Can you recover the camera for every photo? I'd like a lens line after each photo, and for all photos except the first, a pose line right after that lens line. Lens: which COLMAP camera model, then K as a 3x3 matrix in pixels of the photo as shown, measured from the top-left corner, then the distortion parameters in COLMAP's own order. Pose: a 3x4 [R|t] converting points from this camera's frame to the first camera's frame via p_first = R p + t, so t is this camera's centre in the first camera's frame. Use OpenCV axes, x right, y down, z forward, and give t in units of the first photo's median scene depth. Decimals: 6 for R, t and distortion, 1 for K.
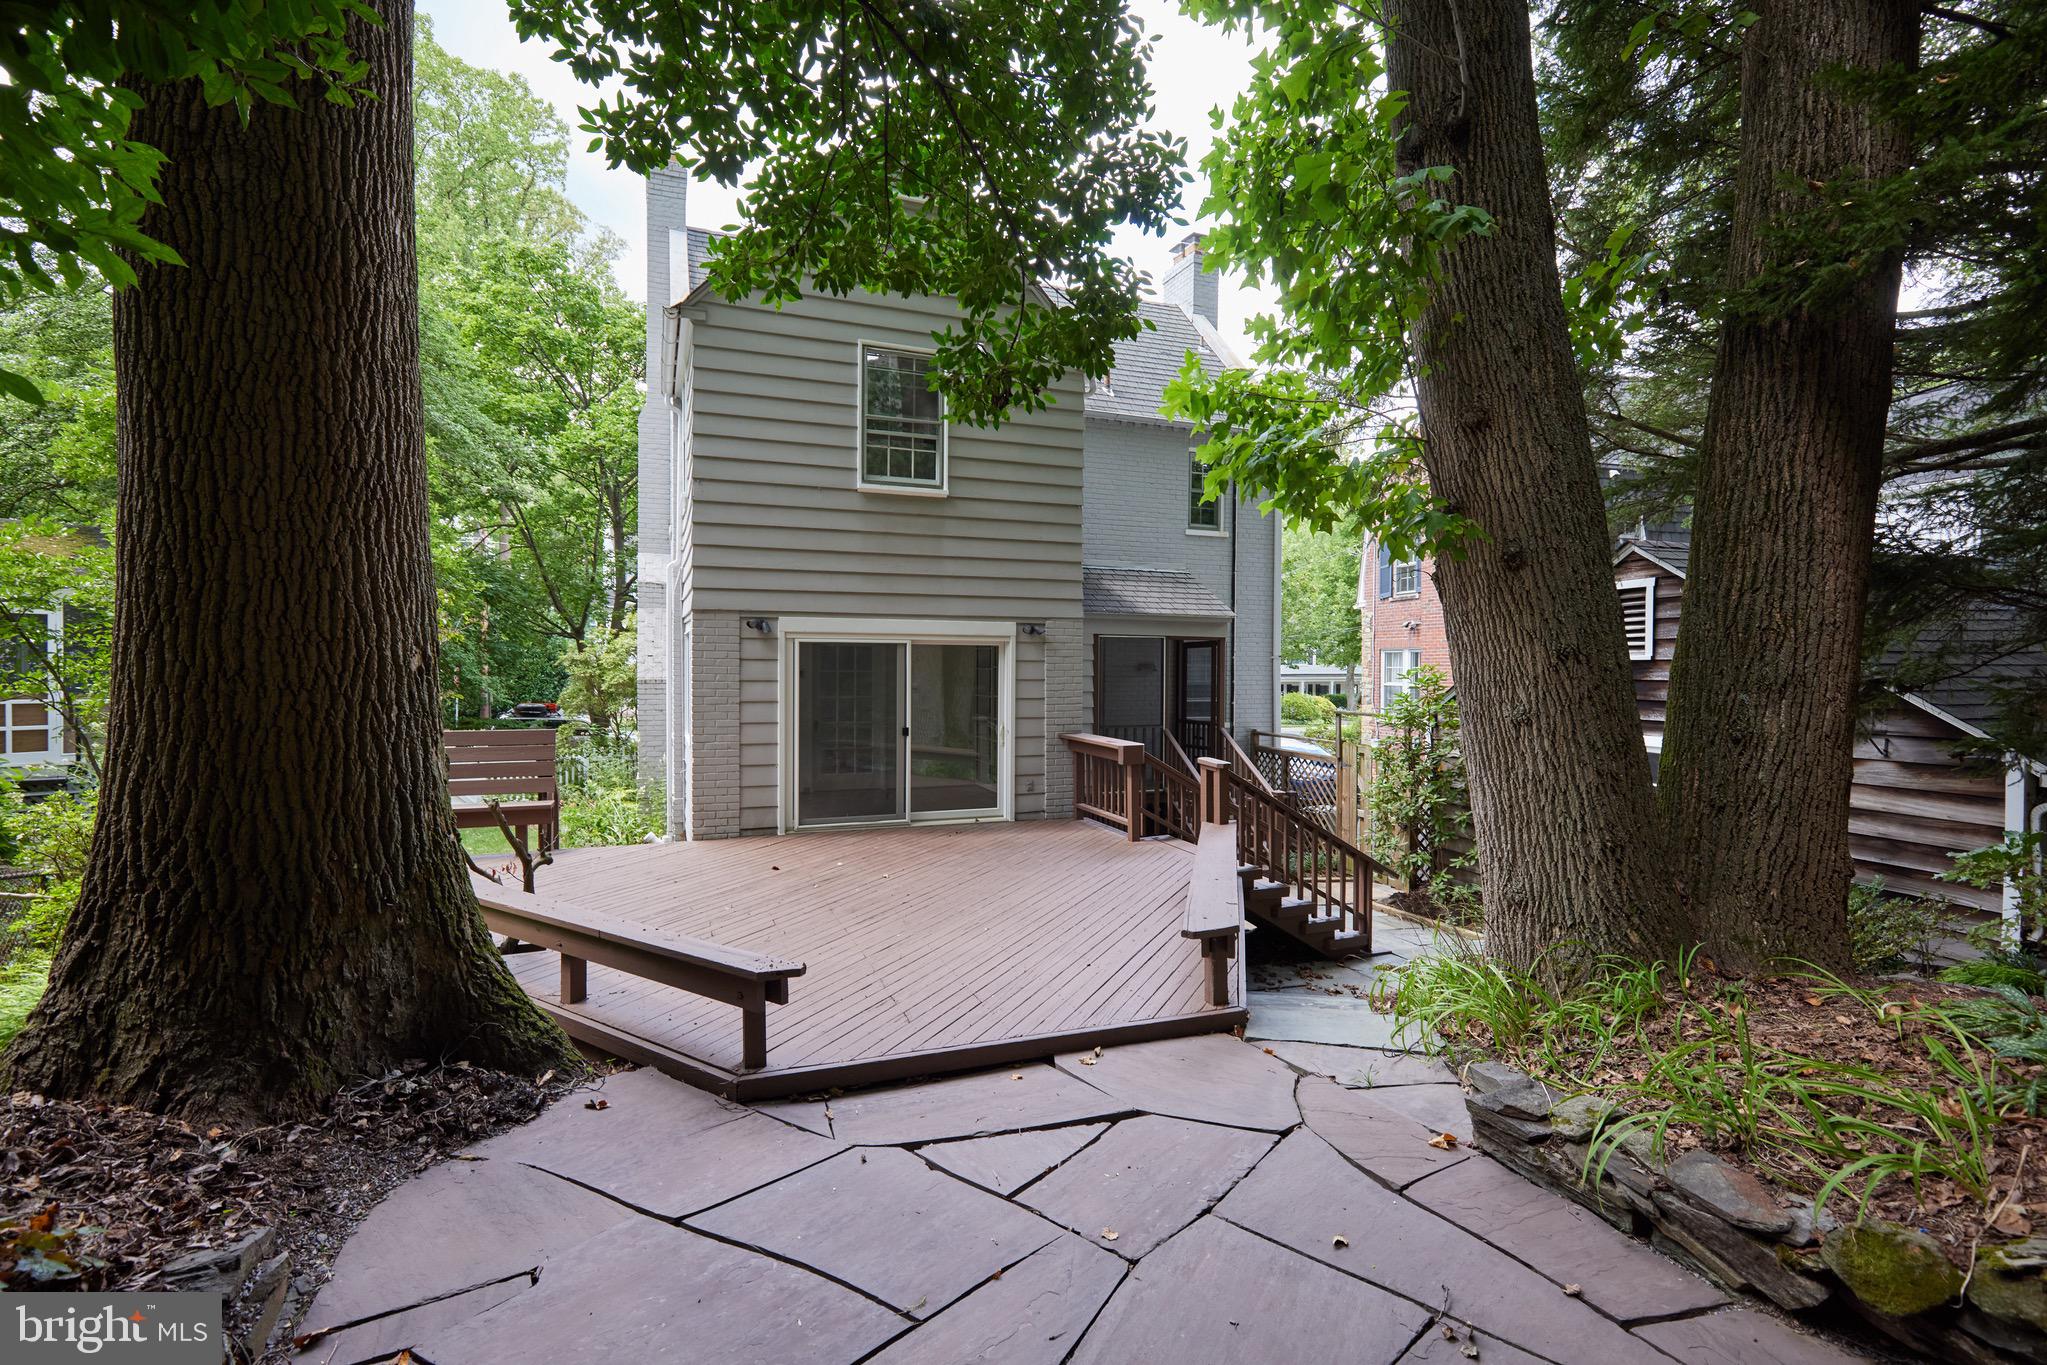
lens RADIAL K [[940.7, 0, 1028.1], [0, 940.7, 672.6], [0, 0, 1]] dist [0.000067, 0.000126]
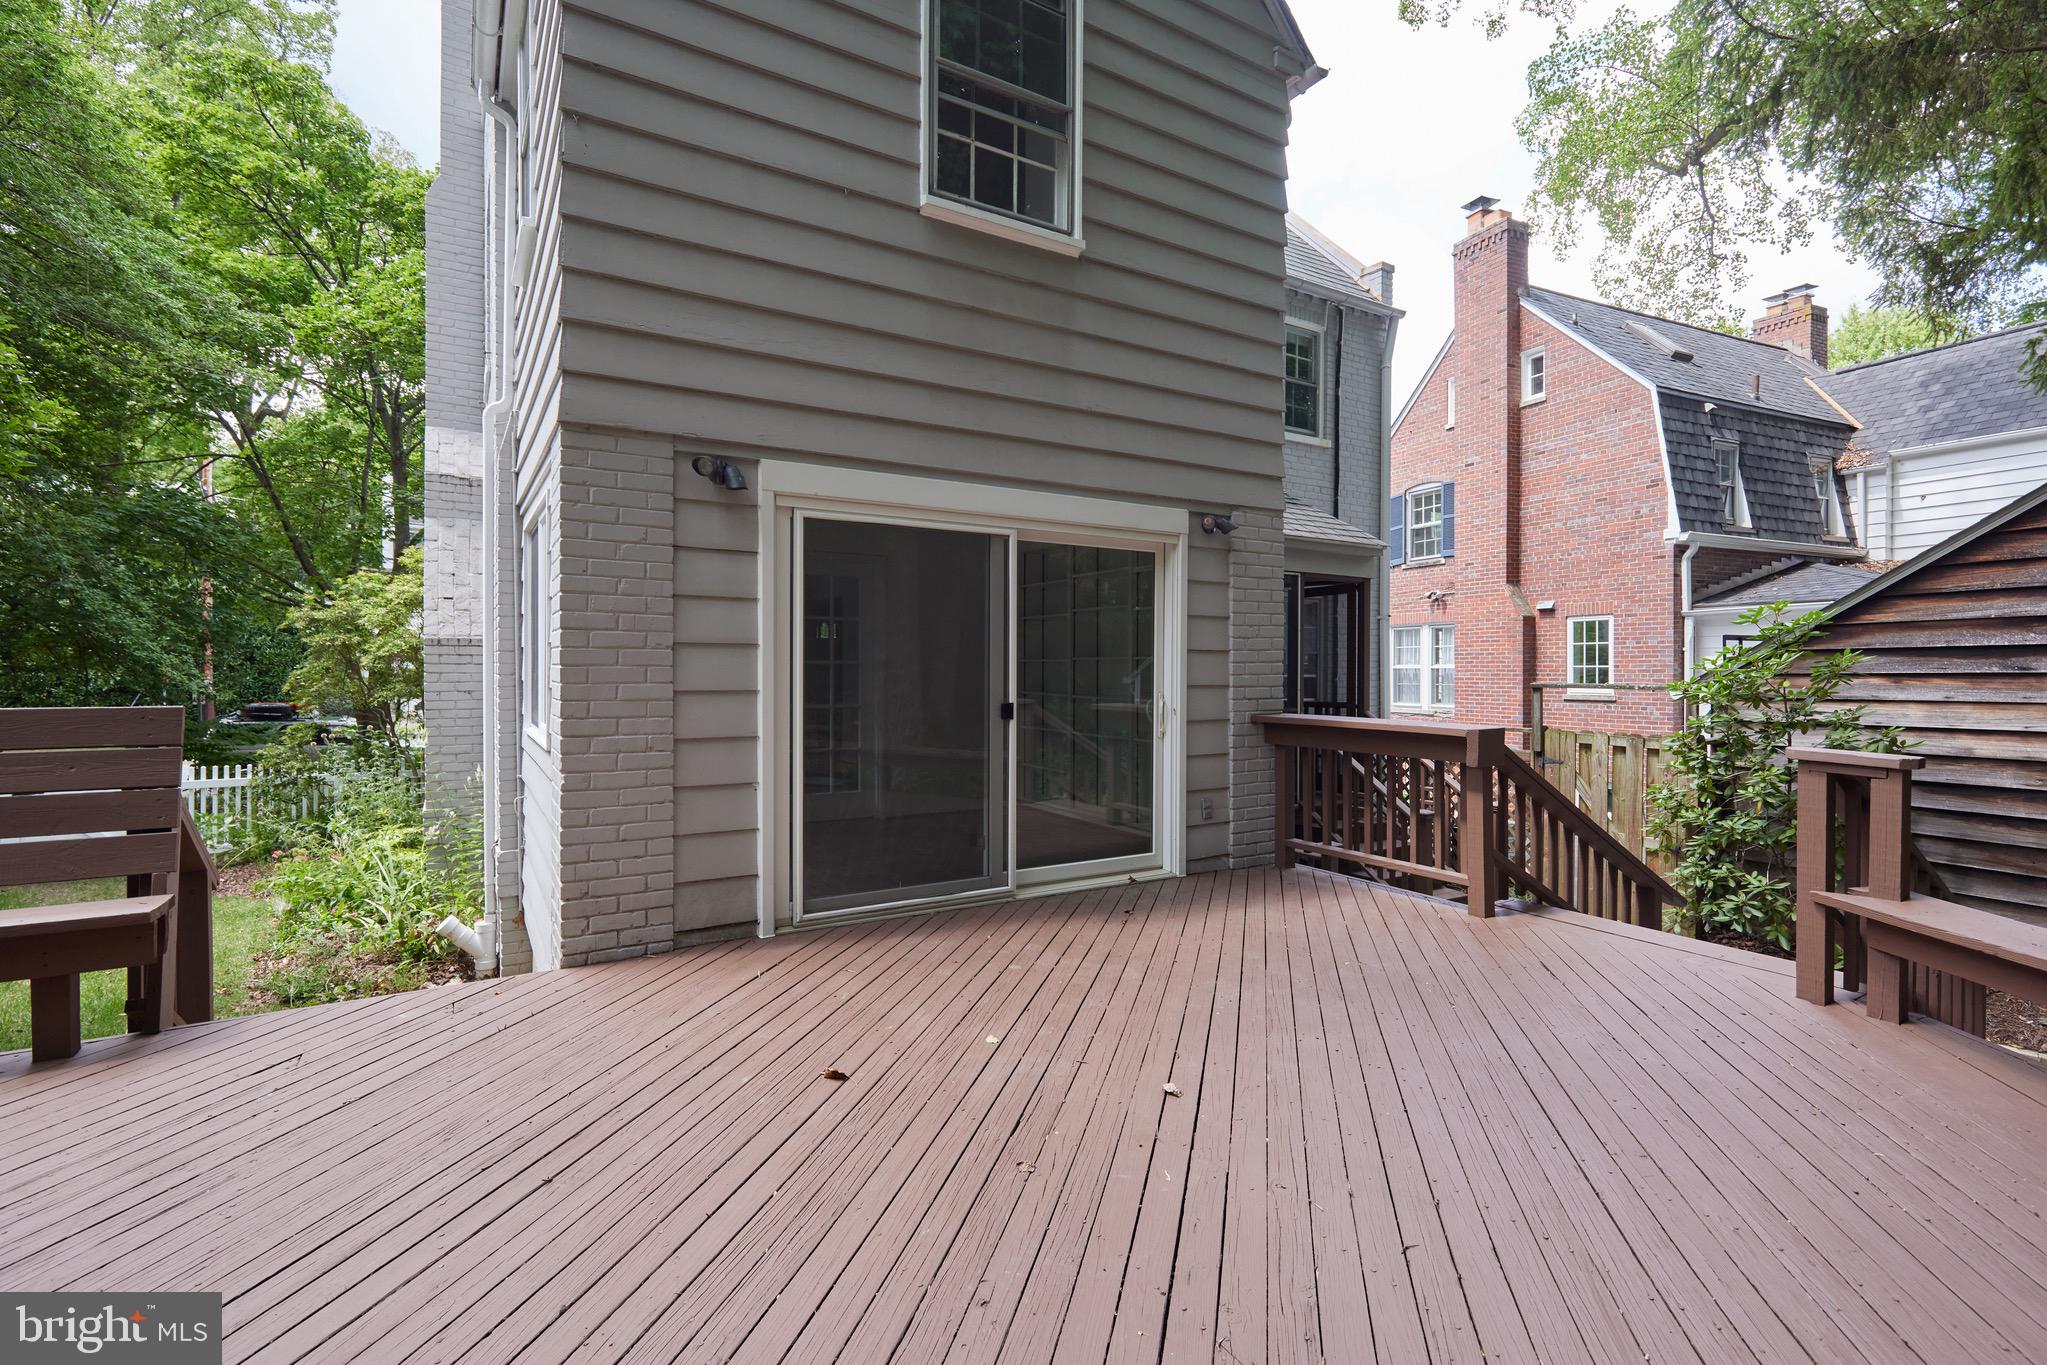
lens RADIAL K [[940.7, 0, 1028.1], [0, 940.7, 672.6], [0, 0, 1]] dist [0.000067, 0.000126]
pose [[0.984905, -0.003392, 0.173061, -0.202699], [0.004332, 0.999978, -0.005055, 0.044014], [-0.173040, 0.005728, 0.984898, 0.496608]]
